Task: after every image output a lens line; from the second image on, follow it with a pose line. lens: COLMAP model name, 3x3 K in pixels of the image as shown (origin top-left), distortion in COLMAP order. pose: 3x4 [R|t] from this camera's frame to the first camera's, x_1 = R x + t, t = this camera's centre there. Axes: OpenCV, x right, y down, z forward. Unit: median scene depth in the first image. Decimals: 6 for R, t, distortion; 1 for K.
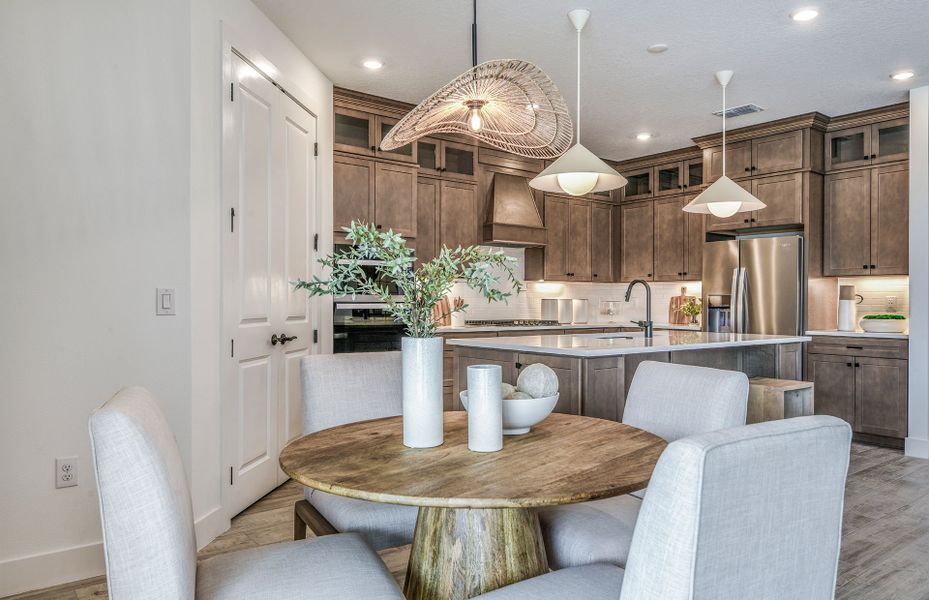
lens RADIAL K [[639.5, 0, 449.9], [0, 639.5, 302.7], [0, 0, 1]] dist [0.000514, -0.001562]
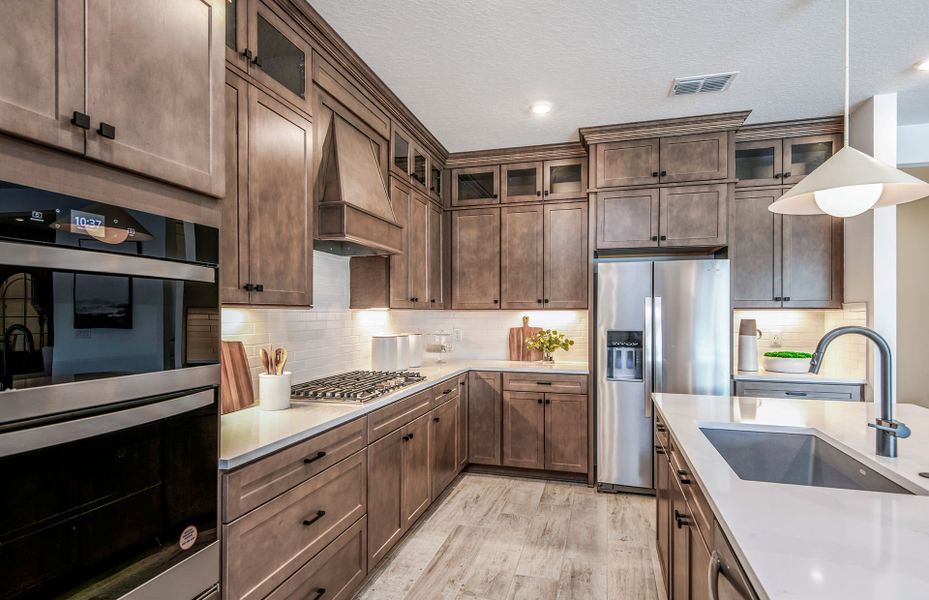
lens RADIAL K [[475.3, 0, 450.1], [0, 475.3, 308.8], [0, 0, 1]] dist [0.002004, -0.000227]
pose [[0.808463, -0.000588, 0.588547, -0.097966], [0.004126, 0.999981, -0.004668, -0.039591], [-0.588533, 0.006202, 0.808449, 0.696689]]
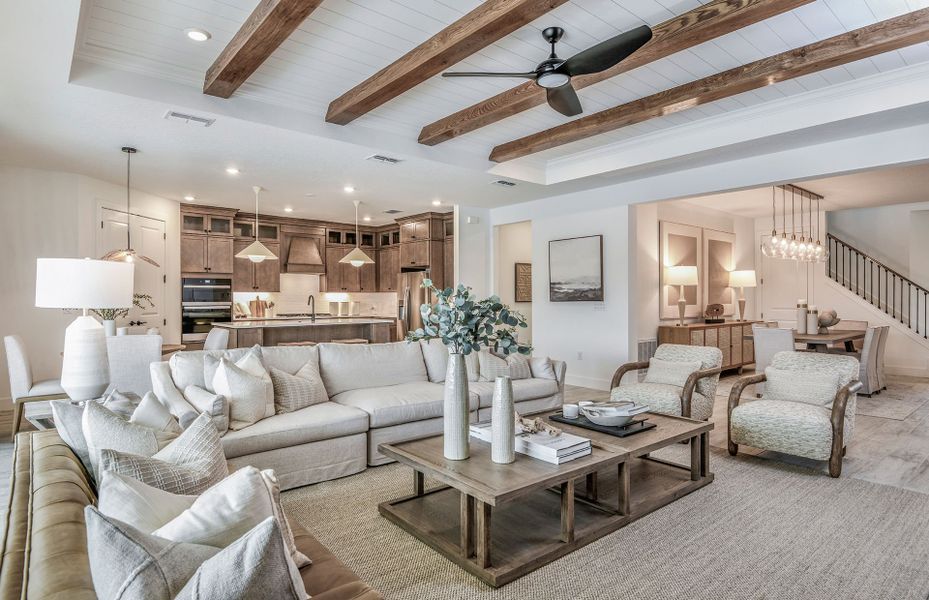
lens RADIAL K [[502.9, 0, 464.5], [0, 502.9, 300.0], [0, 0, 1]] dist [-0.007697, -0.002037]
pose [[0.998413, -0.006195, 0.055976, 0.560373], [0.006079, 0.999979, 0.002241, -0.015700], [-0.055989, -0.001897, 0.998430, -0.594444]]
